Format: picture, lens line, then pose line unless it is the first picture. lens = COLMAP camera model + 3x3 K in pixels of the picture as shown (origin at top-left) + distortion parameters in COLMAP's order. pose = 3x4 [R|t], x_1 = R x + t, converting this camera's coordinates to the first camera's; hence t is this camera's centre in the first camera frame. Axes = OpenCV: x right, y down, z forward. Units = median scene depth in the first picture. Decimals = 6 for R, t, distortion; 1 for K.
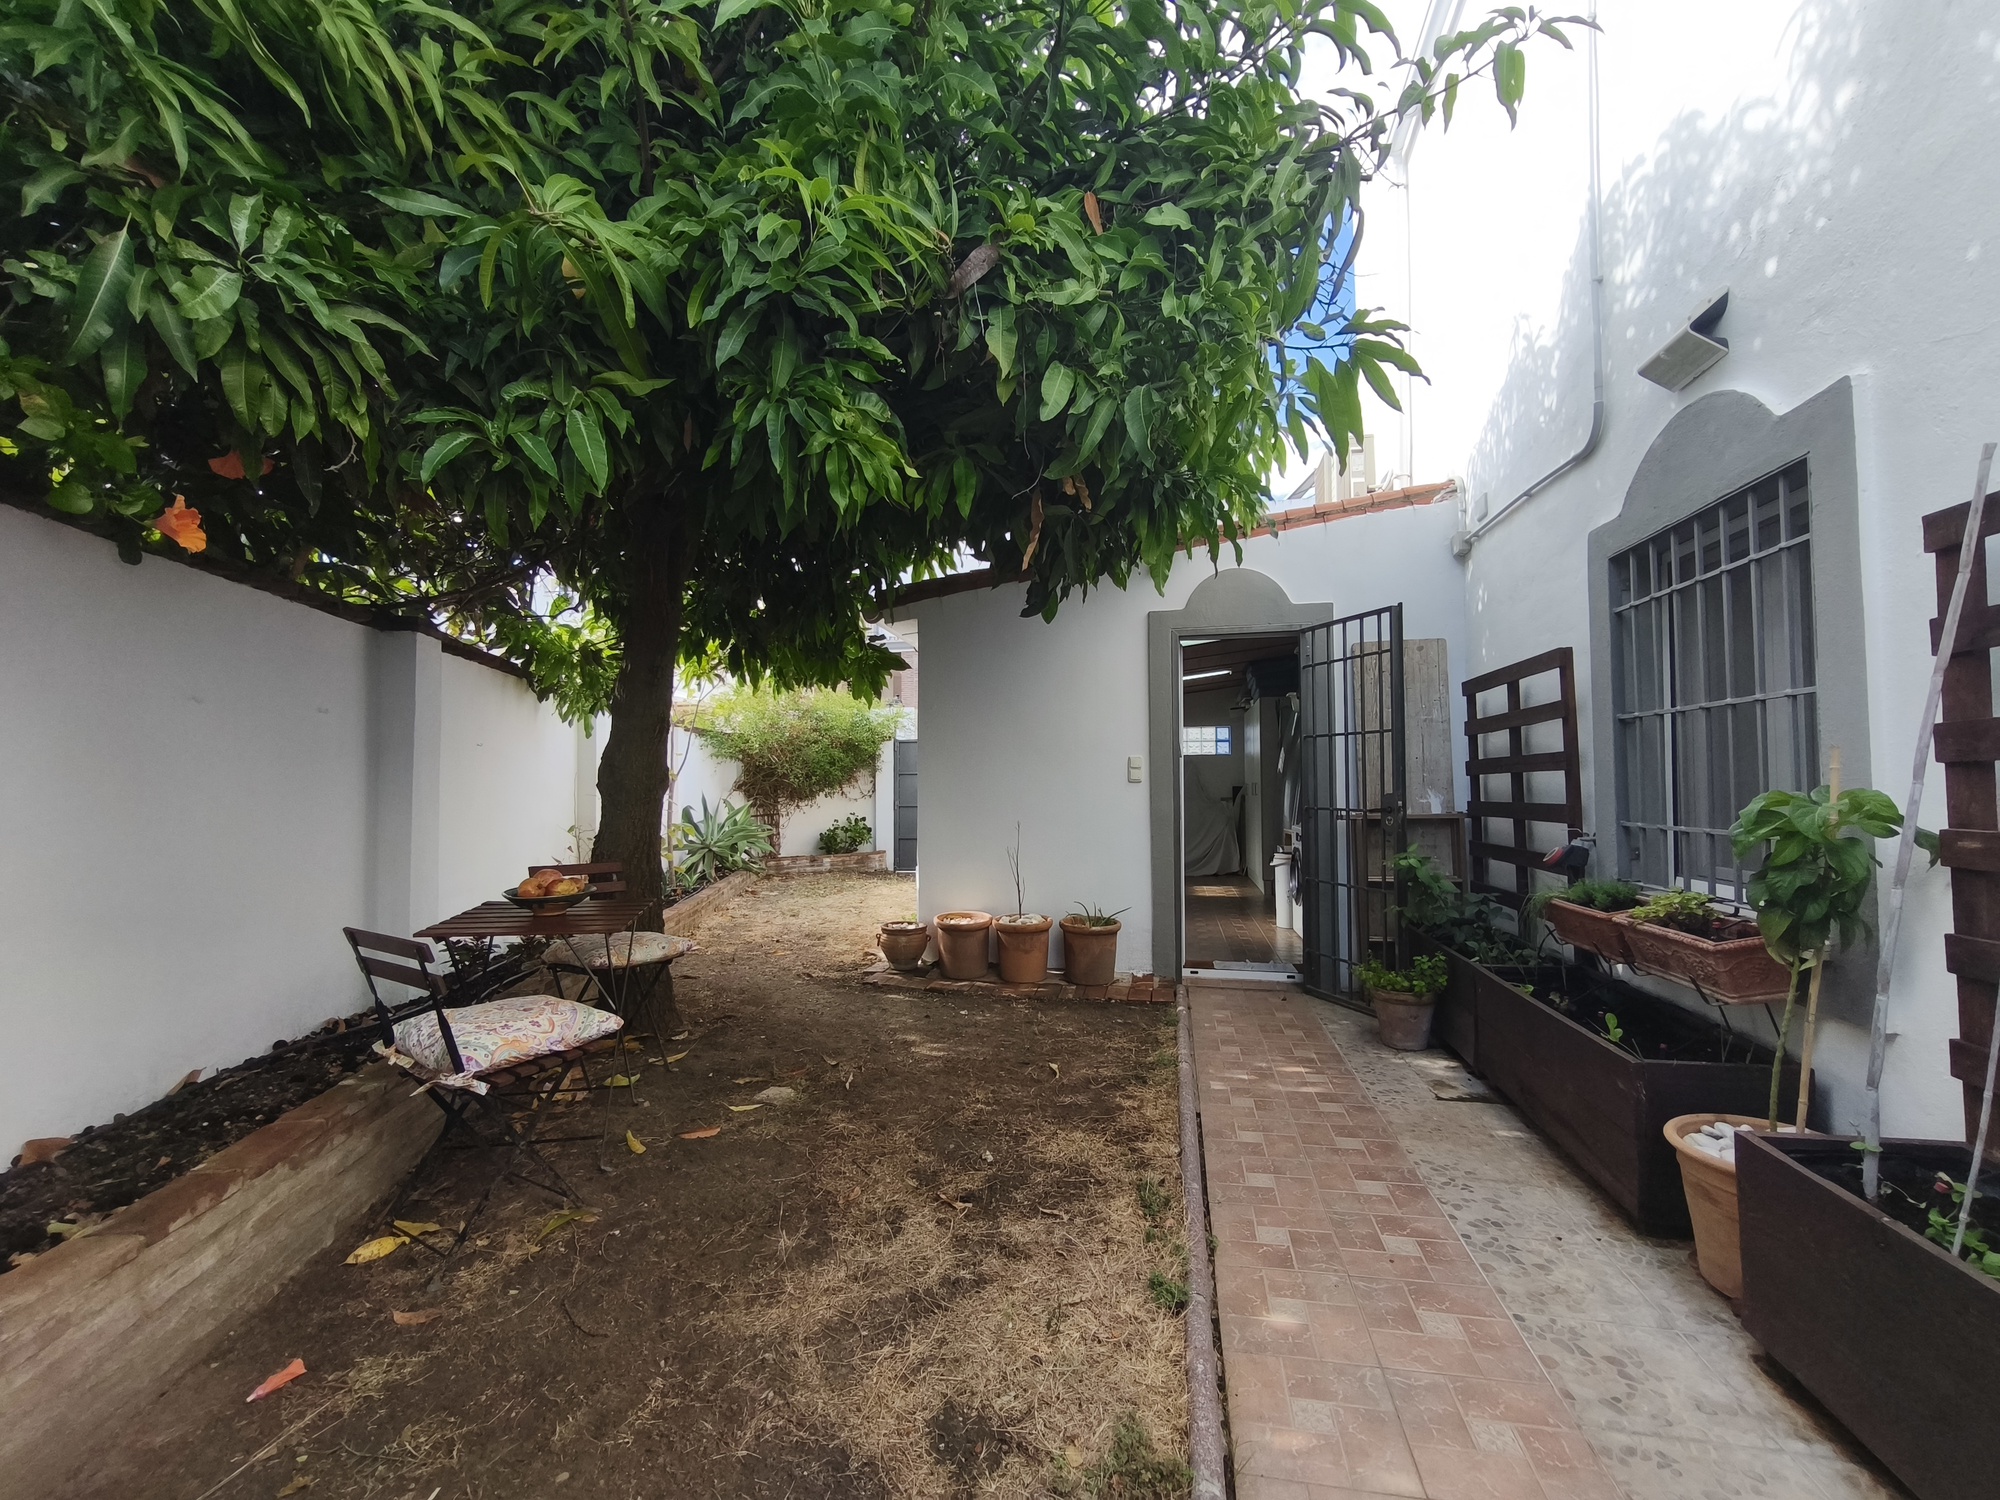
lens RADIAL K [[831.2, 0, 994.2], [0, 831.2, 757.7], [0, 0, 1]] dist [0.000783, -0.002629]
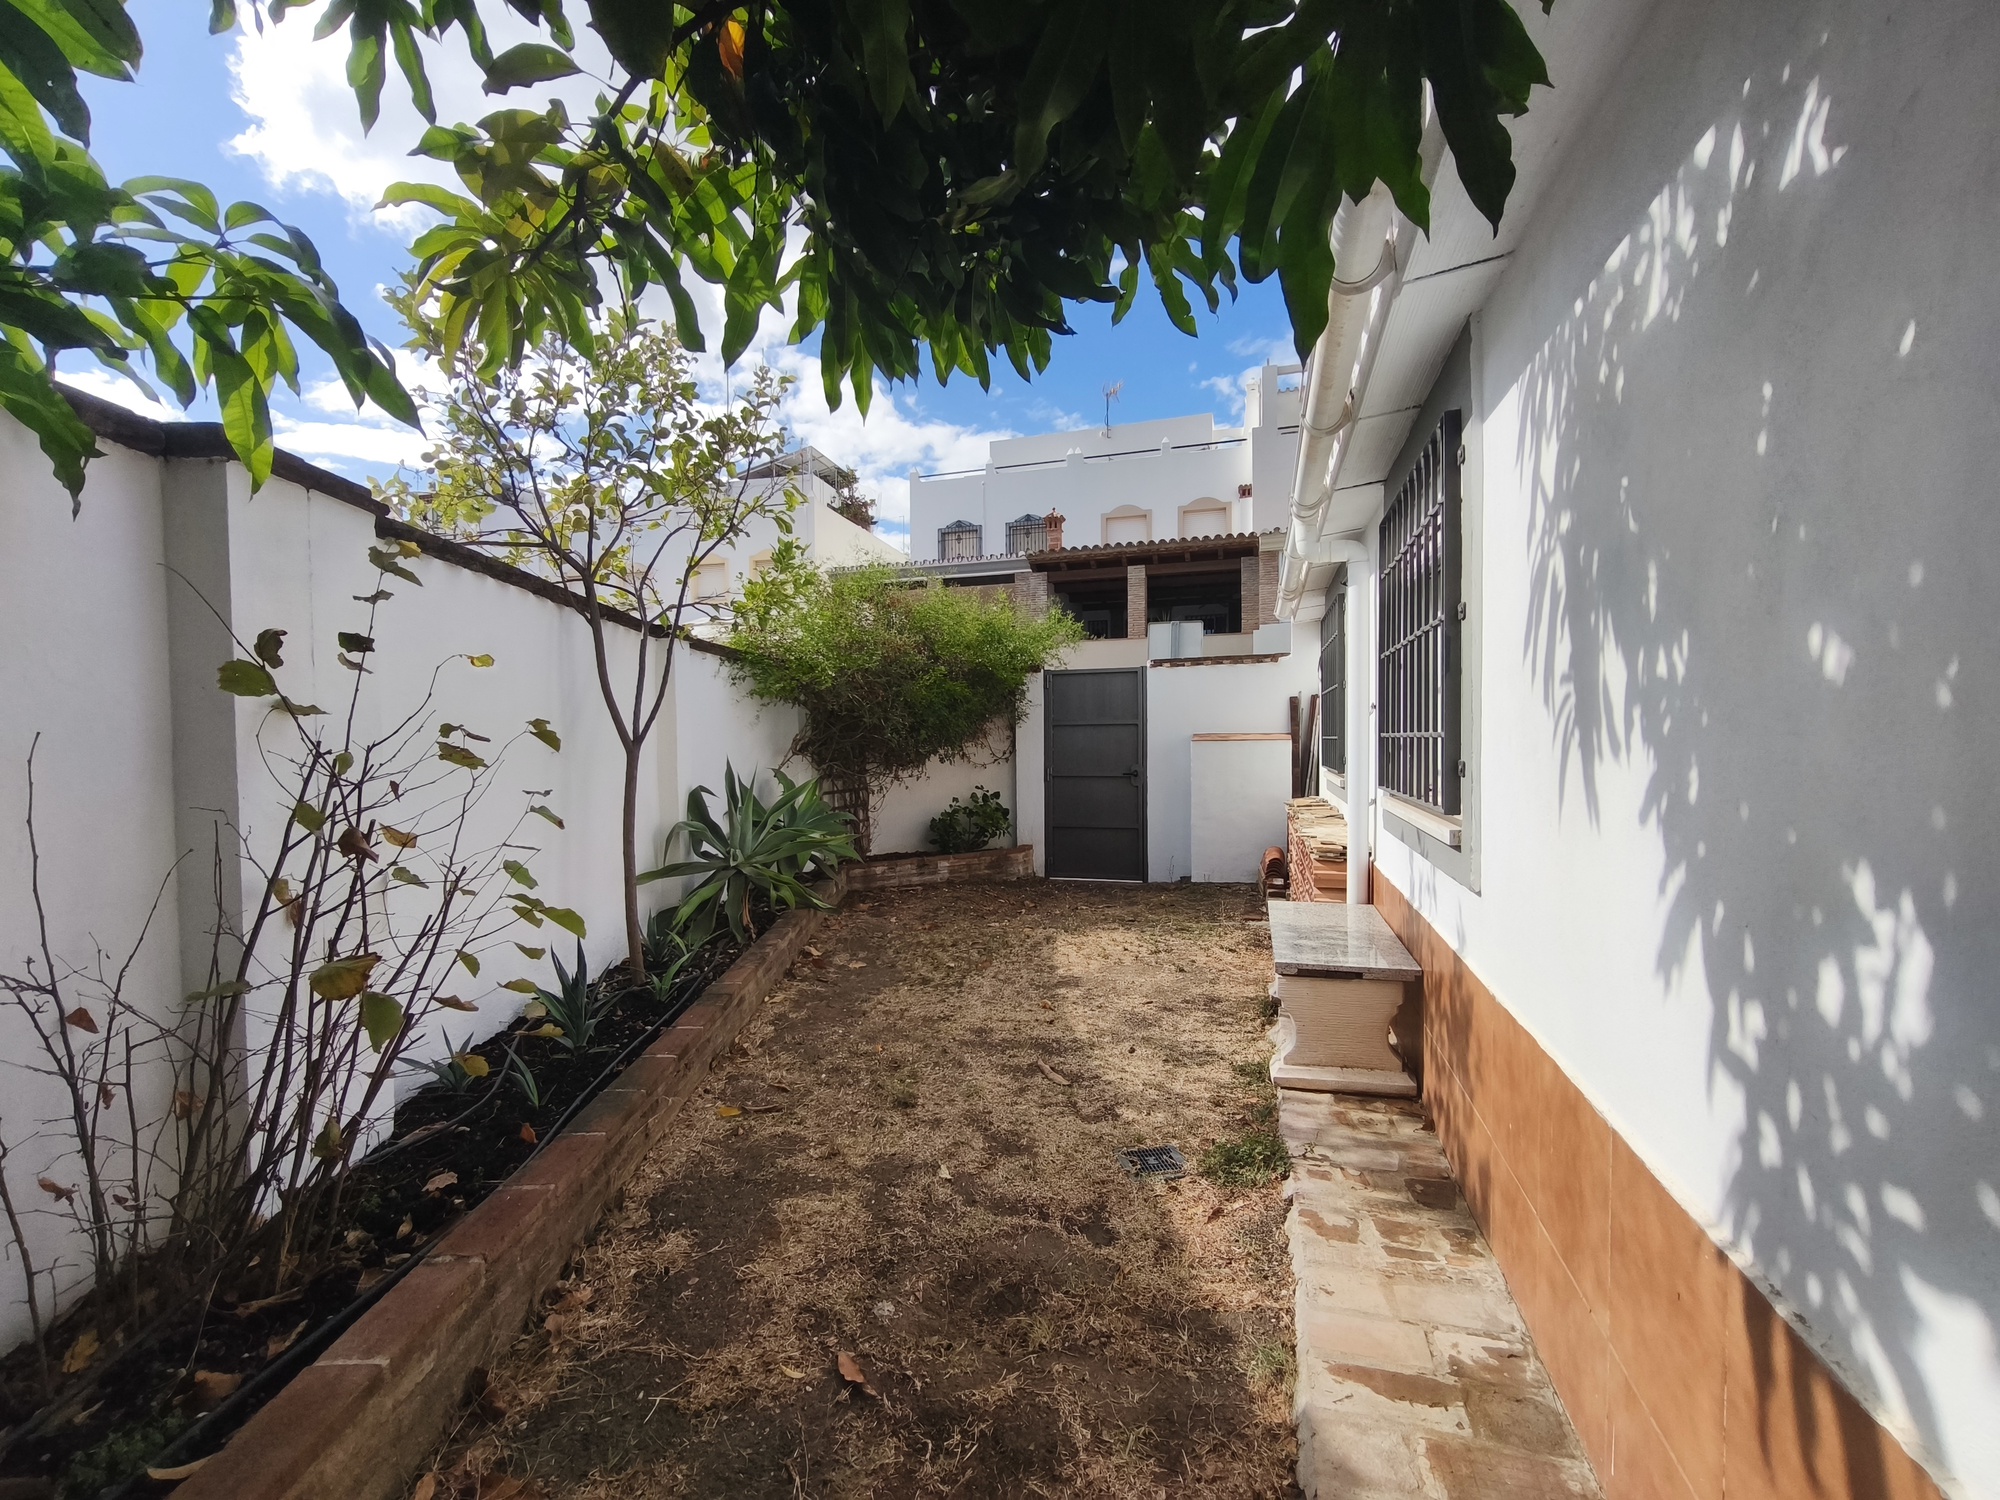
lens RADIAL K [[835.3, 0, 995.2], [0, 835.3, 757.4], [0, 0, 1]] dist [-0.001749, -0.000609]
pose [[0.994214, -0.004224, -0.107333, -0.091327], [0.010584, 0.998216, 0.058759, 0.006572], [0.106893, -0.059555, 0.992485, 0.370775]]
